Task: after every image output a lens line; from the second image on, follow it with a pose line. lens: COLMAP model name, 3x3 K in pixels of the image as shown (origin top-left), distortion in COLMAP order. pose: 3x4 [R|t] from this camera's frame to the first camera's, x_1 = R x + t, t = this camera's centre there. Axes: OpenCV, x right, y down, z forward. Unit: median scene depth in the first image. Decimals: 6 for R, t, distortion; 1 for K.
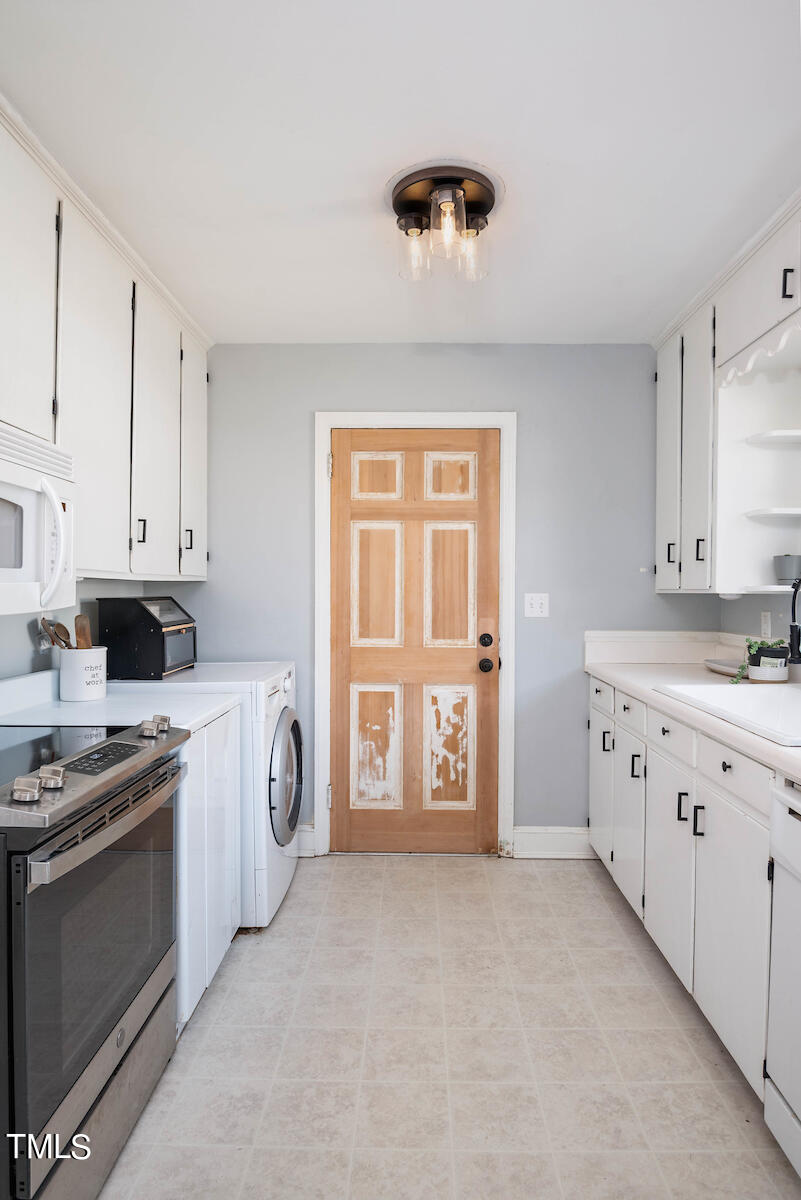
lens RADIAL K [[697.6, 0, 400.5], [0, 697.6, 600.0], [0, 0, 1]] dist [0.001073, -0.022187]
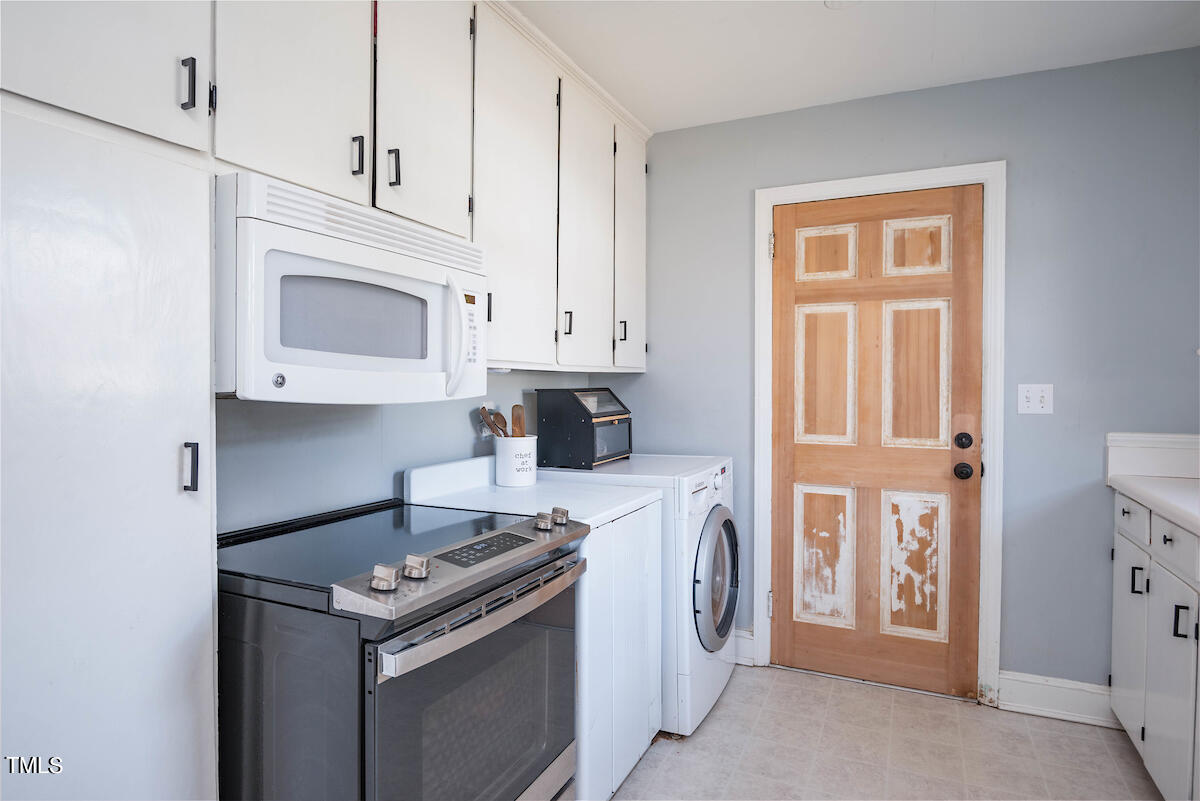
lens RADIAL K [[667.6, 0, 590.0], [0, 667.6, 395.0], [0, 0, 1]] dist [-0.002862, -0.016903]
pose [[0.908973, 0.004110, -0.416834, 0.048749], [-0.003260, 0.999991, 0.002749, 0.002544], [0.416841, -0.001140, 0.908979, 0.096505]]
